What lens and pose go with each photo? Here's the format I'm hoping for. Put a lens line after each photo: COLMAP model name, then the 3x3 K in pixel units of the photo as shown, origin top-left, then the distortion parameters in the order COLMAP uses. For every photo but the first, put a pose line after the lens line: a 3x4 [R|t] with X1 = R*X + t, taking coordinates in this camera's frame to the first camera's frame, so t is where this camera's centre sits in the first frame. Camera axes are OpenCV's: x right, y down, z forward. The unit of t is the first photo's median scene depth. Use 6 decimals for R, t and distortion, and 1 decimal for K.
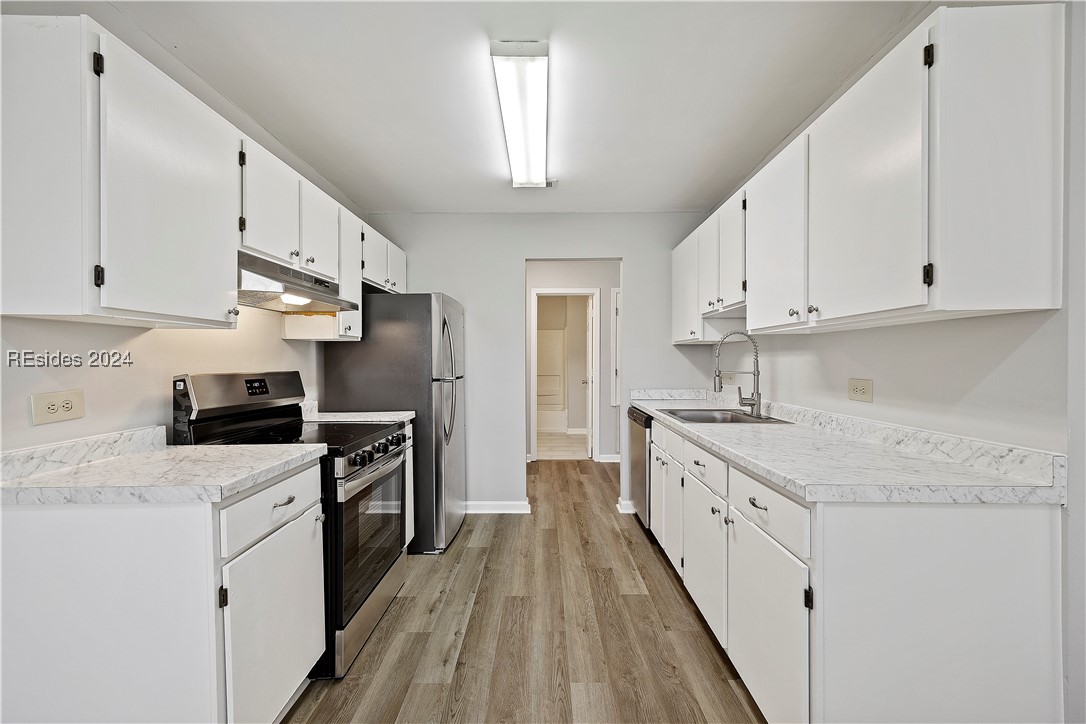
lens RADIAL K [[436.9, 0, 545.5], [0, 436.9, 361.3], [0, 0, 1]] dist [-0.000893, 0.000401]
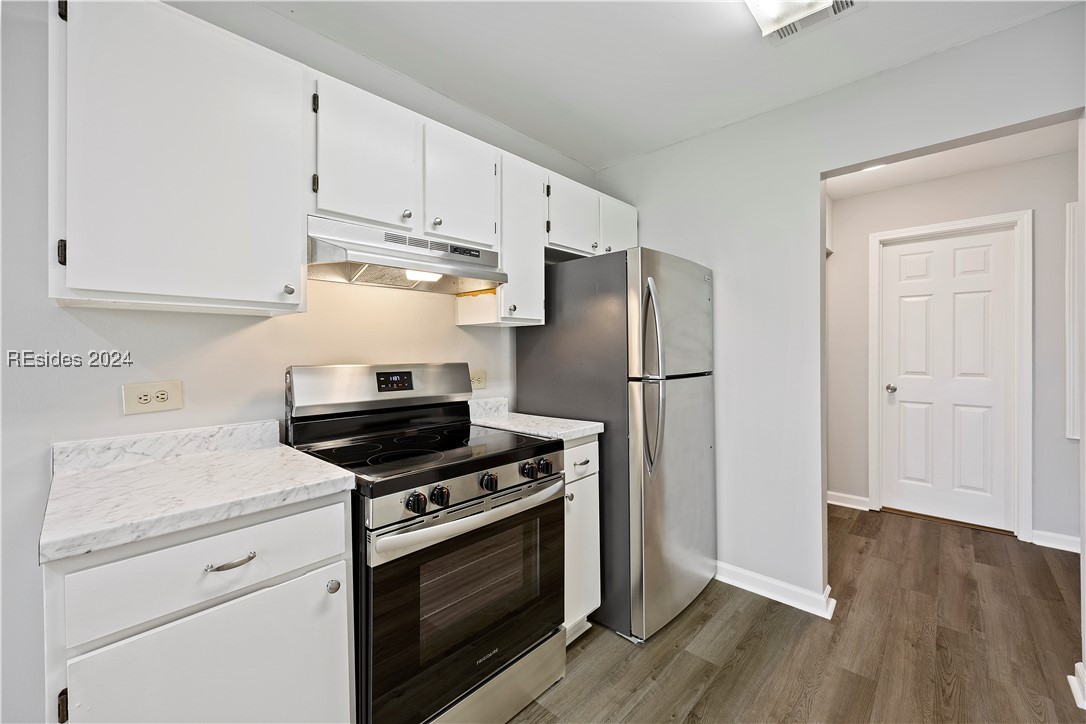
lens RADIAL K [[436.9, 0, 540.5], [0, 436.9, 350.2], [0, 0, 1]] dist [-0.000893, 0.000401]
pose [[0.729305, -0.002299, -0.684184, 0.125016], [0.001552, 0.999997, -0.001705, -0.000061], [0.684186, 0.000182, 0.729307, 0.519237]]
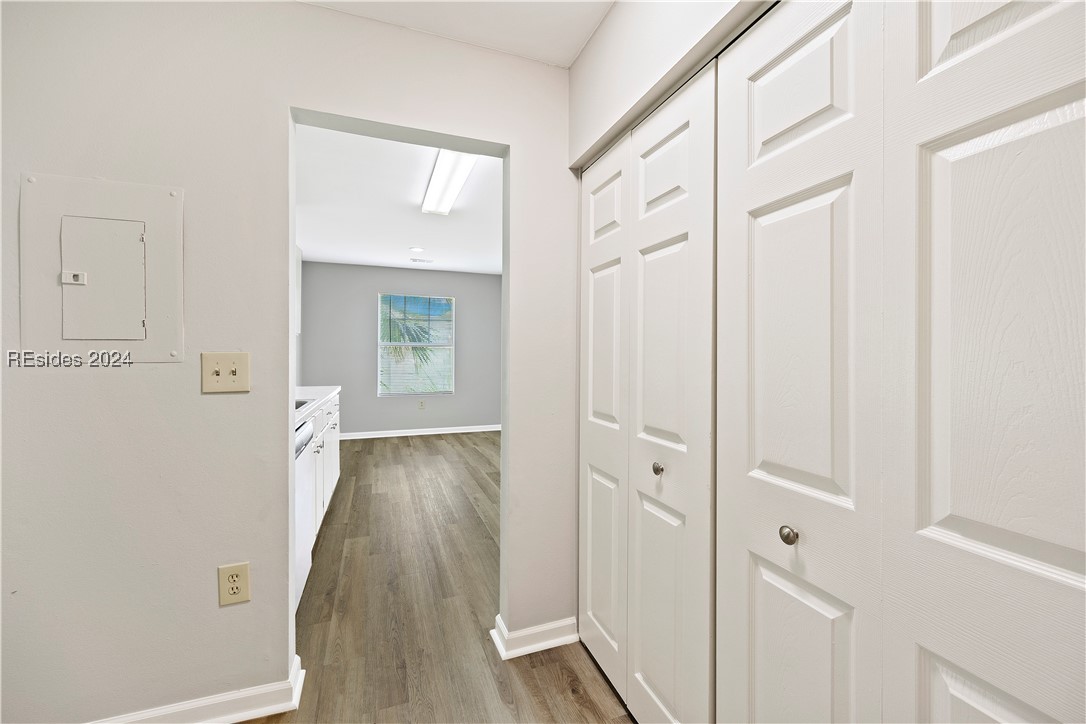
lens RADIAL K [[436.9, 0, 539.2], [0, 436.9, 350.4], [0, 0, 1]] dist [-0.000893, 0.000401]
pose [[-0.940091, -0.001966, -0.340918, 0.146911], [-0.000970, 0.999995, -0.003091, 0.002869], [0.340922, -0.002575, -0.940088, 2.396187]]
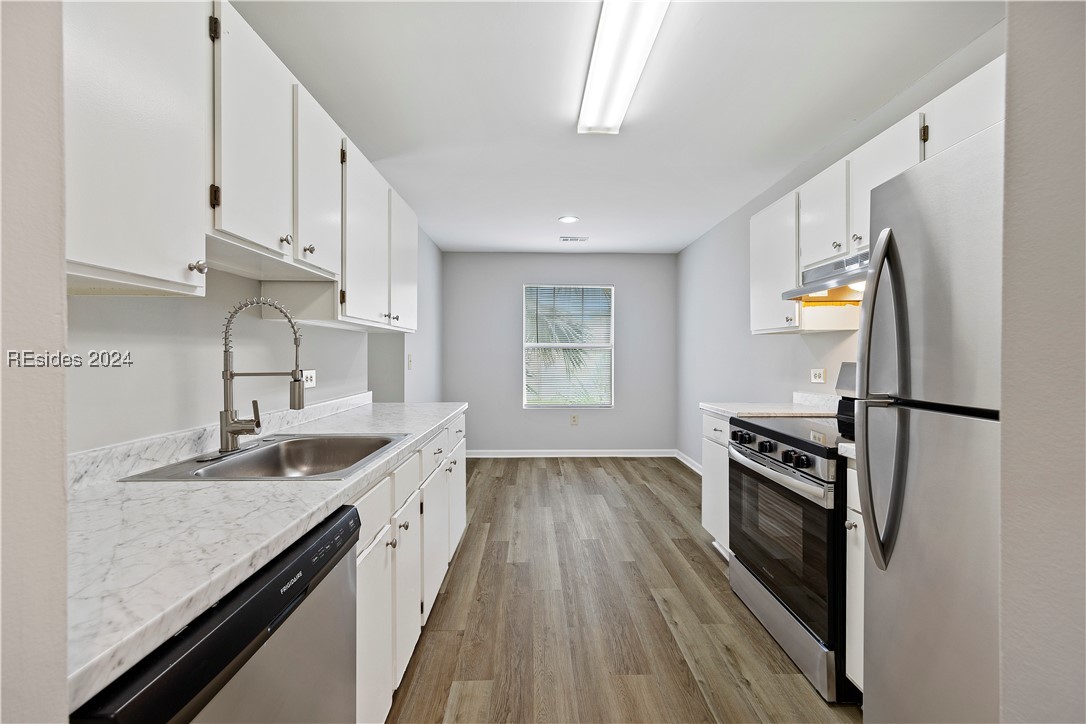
lens RADIAL K [[436.9, 0, 545.0], [0, 436.9, 357.6], [0, 0, 1]] dist [-0.000893, 0.000401]
pose [[-0.999675, 0.002085, -0.025401, 0.106135], [0.001902, 0.999972, 0.007233, 0.002553], [0.025416, 0.007182, -0.999651, 1.743143]]
